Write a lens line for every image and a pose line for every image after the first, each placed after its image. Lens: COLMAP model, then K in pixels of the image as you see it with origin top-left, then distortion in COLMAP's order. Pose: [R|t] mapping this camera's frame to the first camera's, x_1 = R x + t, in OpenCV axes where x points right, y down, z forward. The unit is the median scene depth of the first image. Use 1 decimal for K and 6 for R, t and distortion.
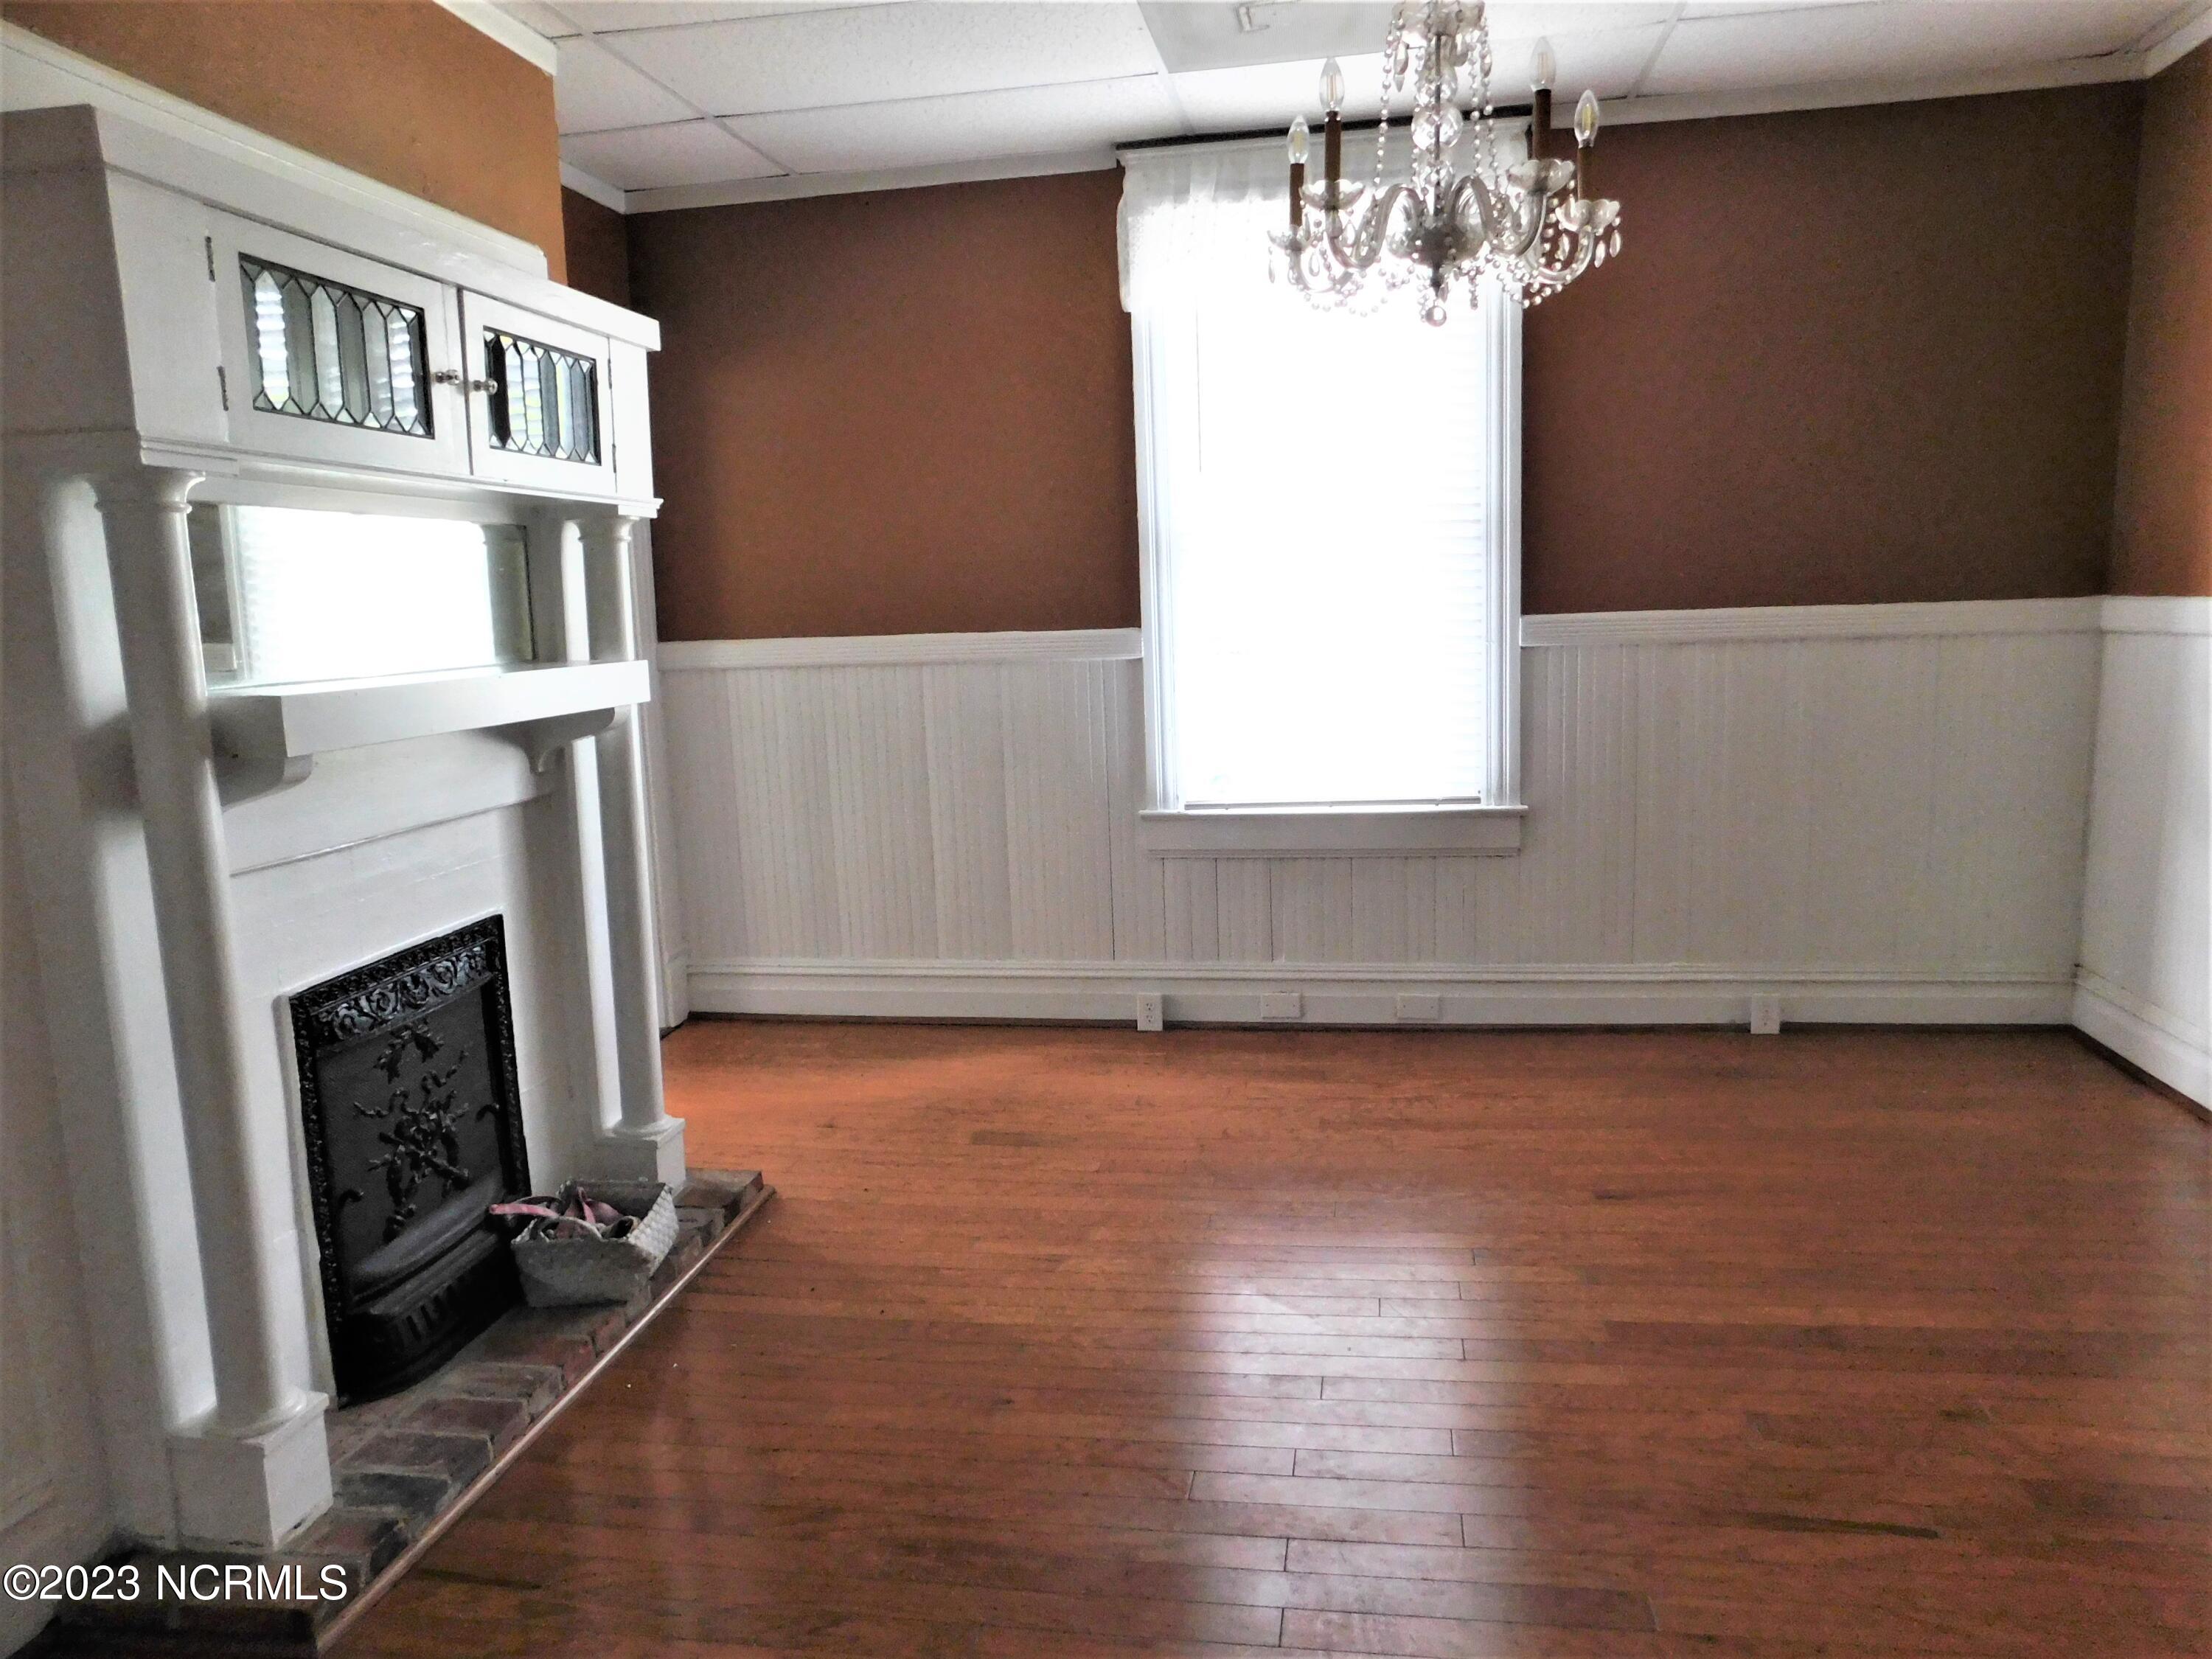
lens RADIAL K [[1448.1, 0, 1137.8], [0, 1448.1, 819.3], [0, 0, 1]] dist [-0.073602, 0.046322]
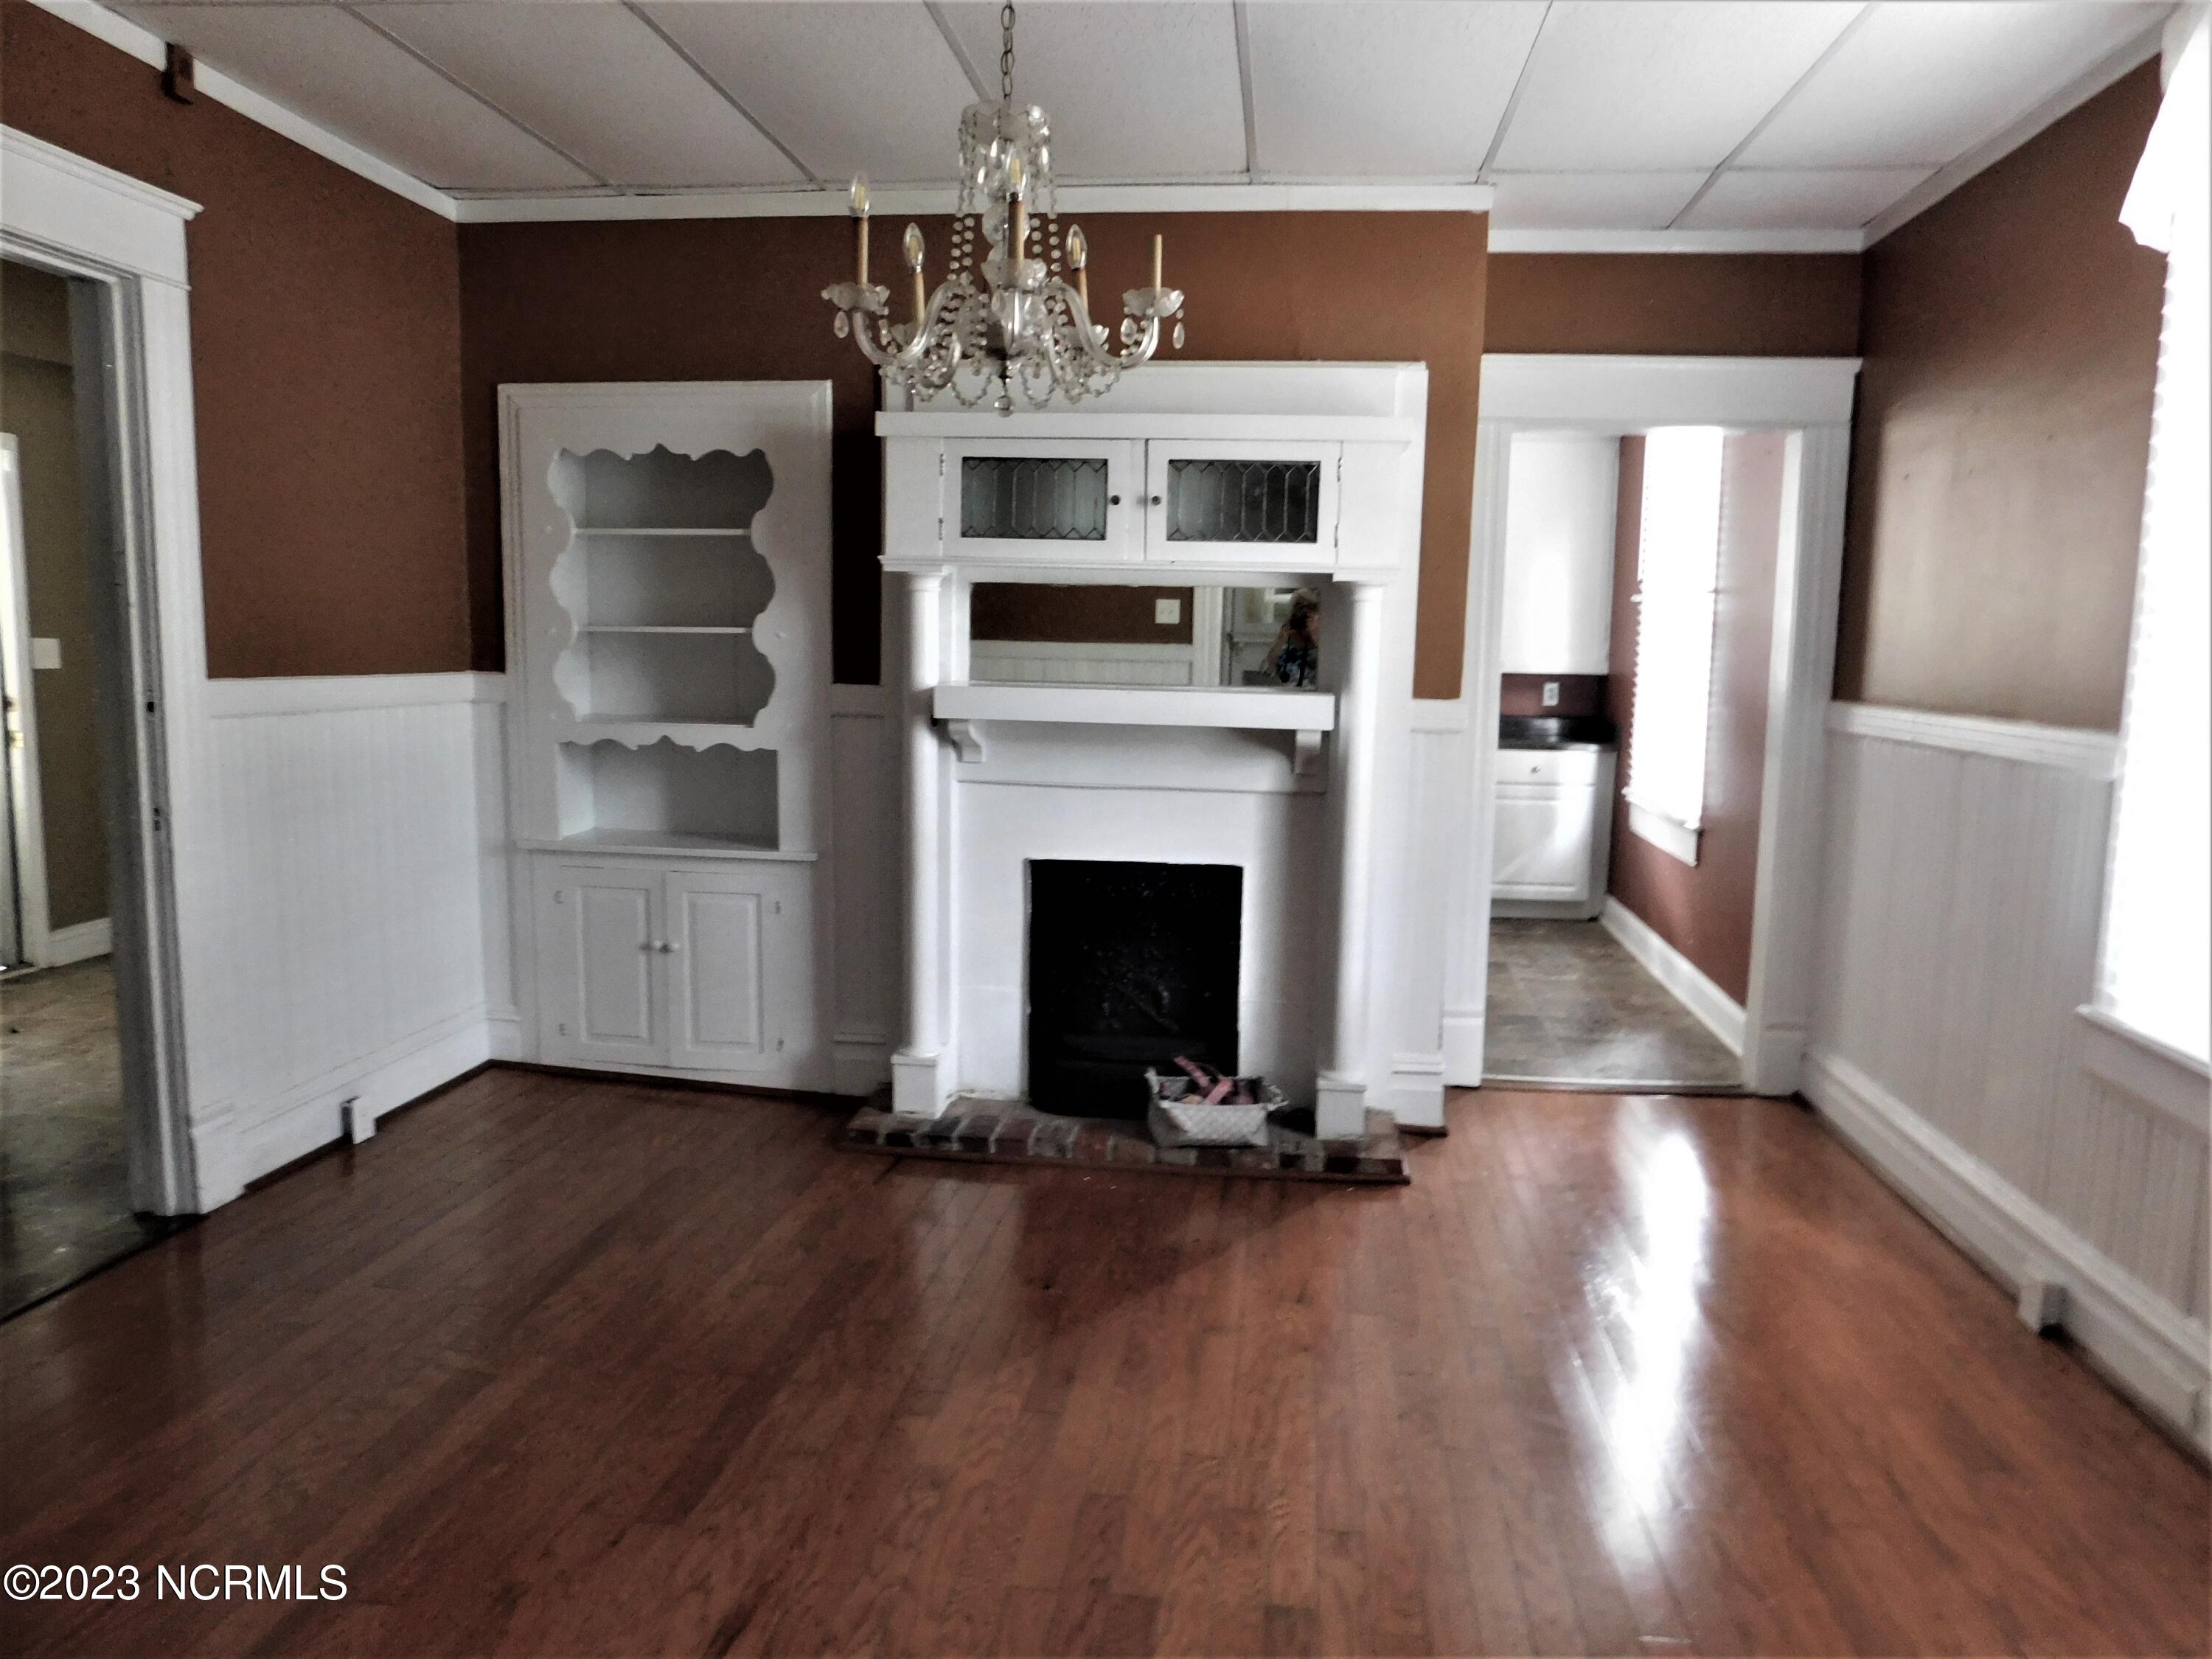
lens RADIAL K [[1448.1, 0, 1098.9], [0, 1448.1, 827.8], [0, 0, 1]] dist [-0.073602, 0.046322]
pose [[0.046520, 0.160980, -0.985861, 0.868633], [-0.173901, 0.973164, 0.150701, -0.148530], [0.983664, 0.164431, 0.073267, 0.698966]]
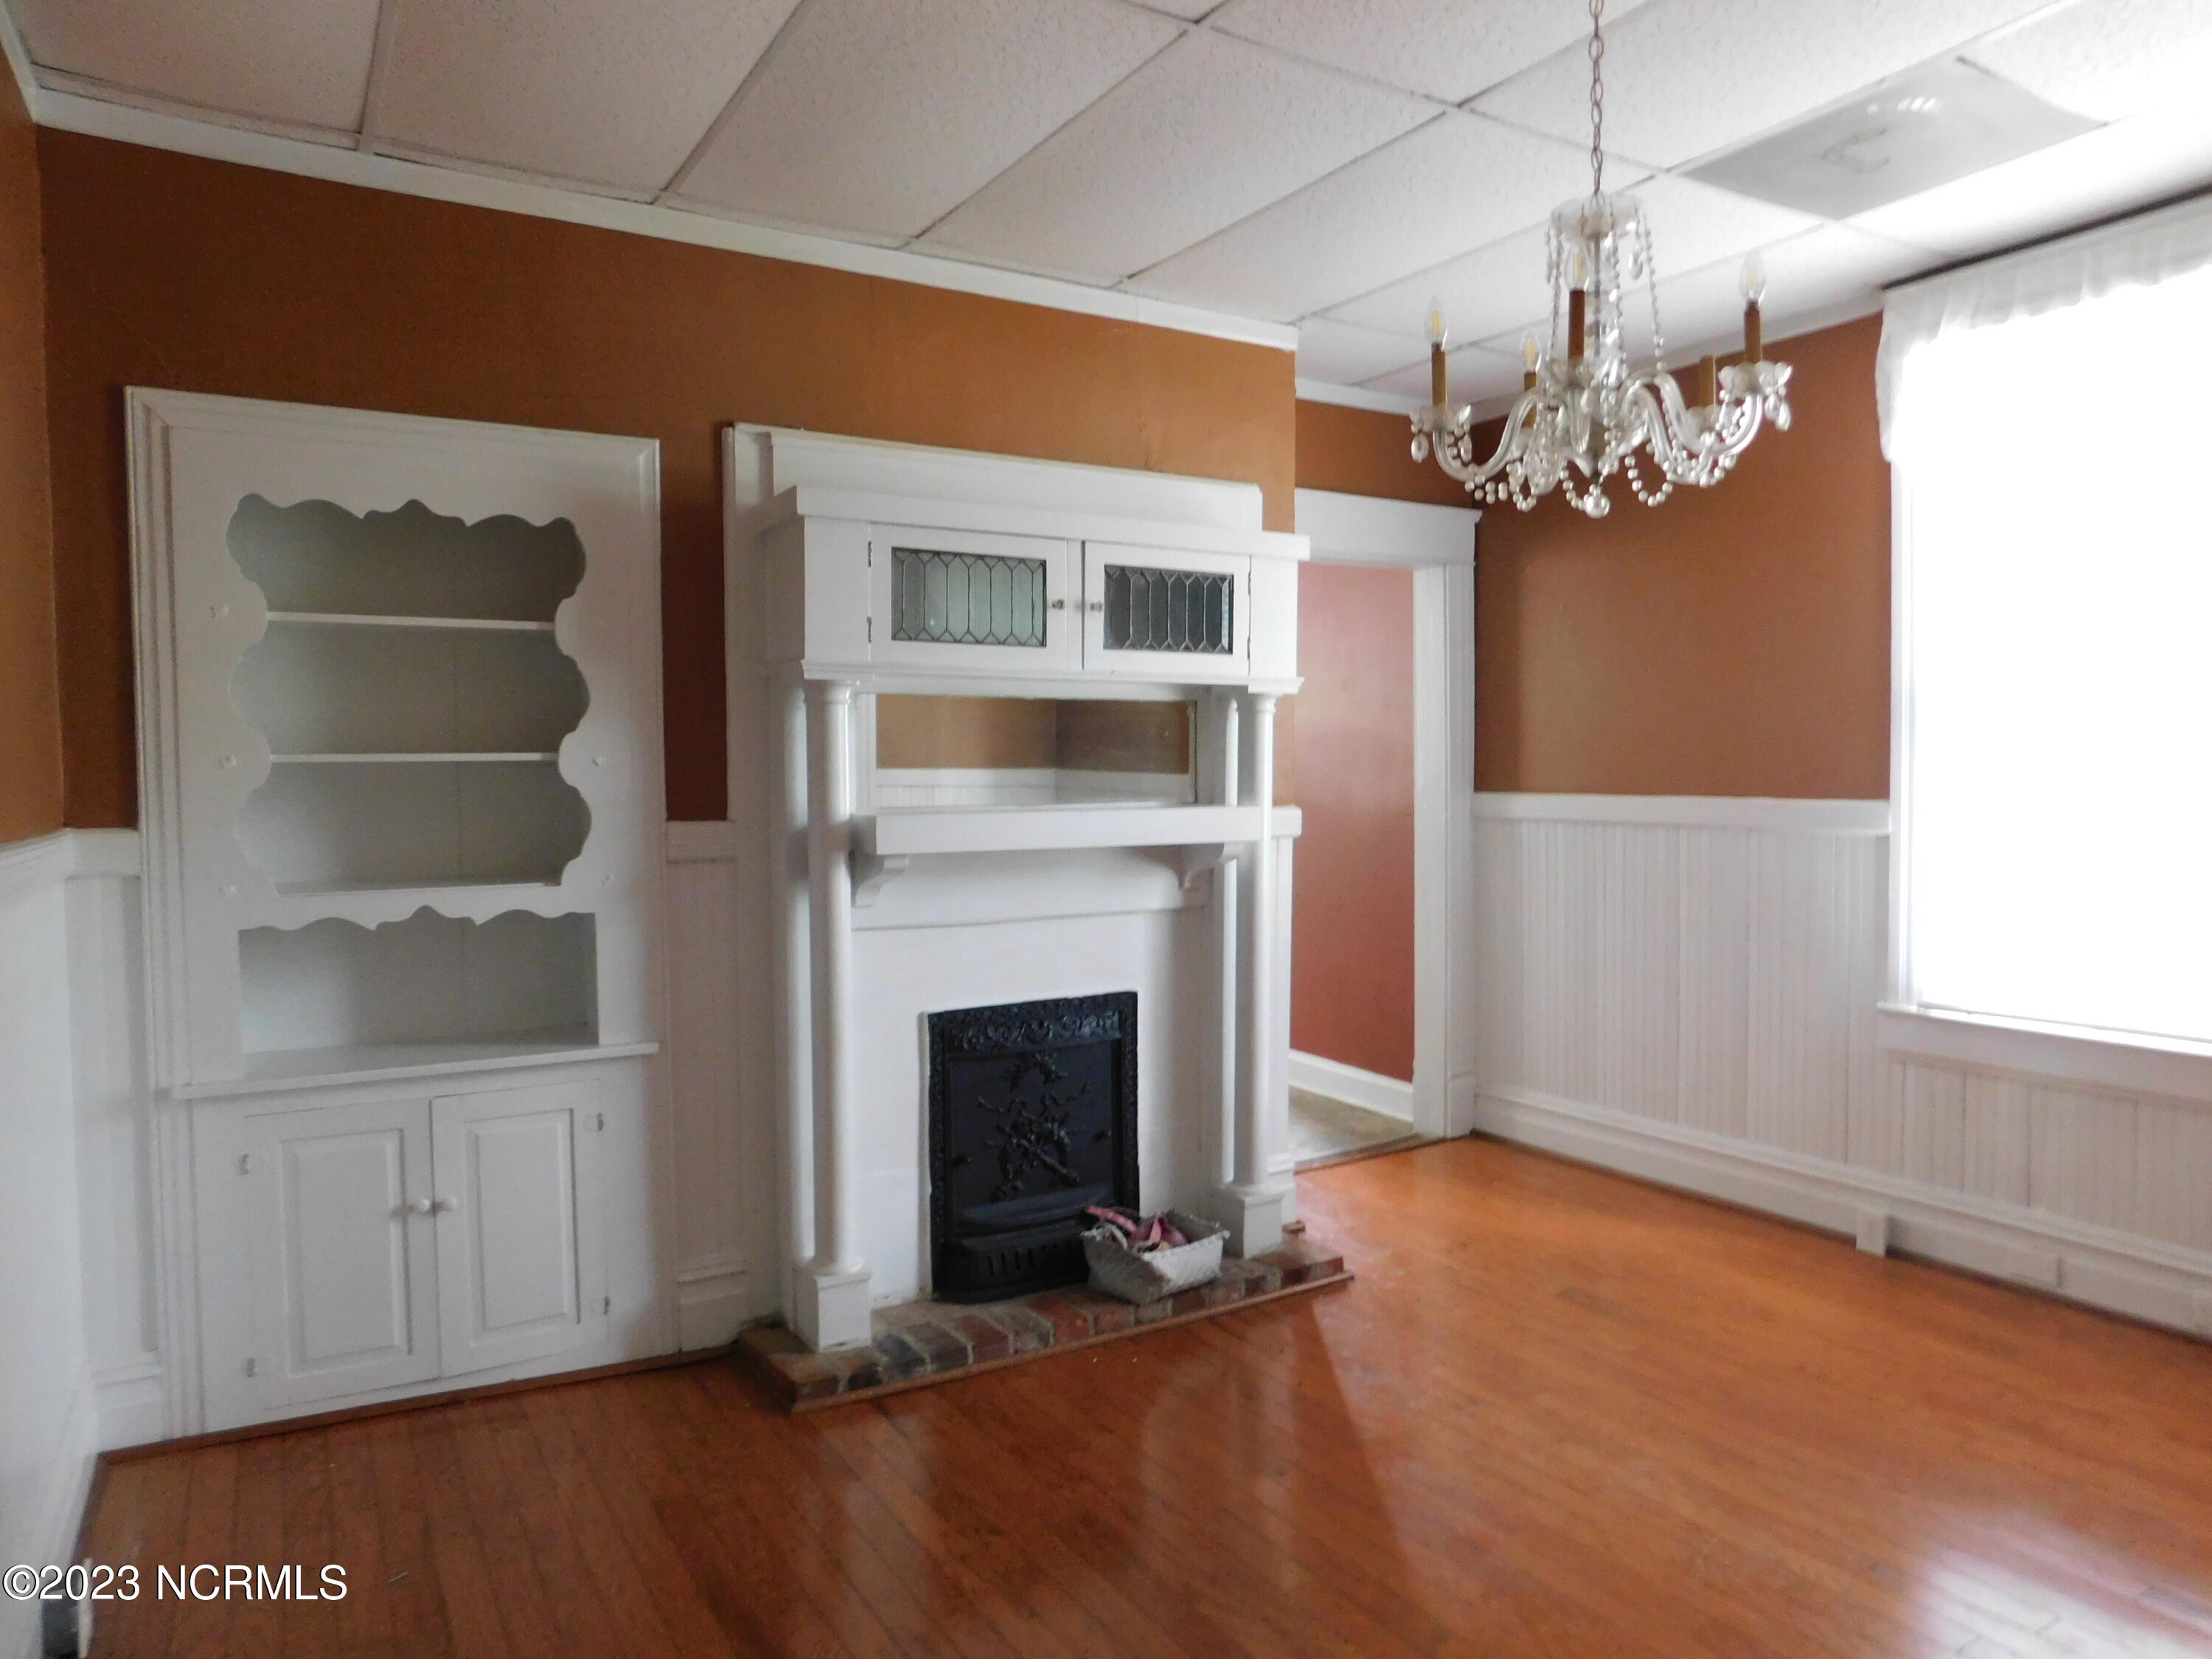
lens RADIAL K [[1448.1, 0, 1130.5], [0, 1448.1, 826.6], [0, 0, 1]] dist [-0.073602, 0.046322]
pose [[0.652962, 0.057921, -0.755173, 0.516028], [-0.128010, 0.991167, -0.034662, -0.035430], [0.746495, 0.119303, 0.654609, 0.091325]]
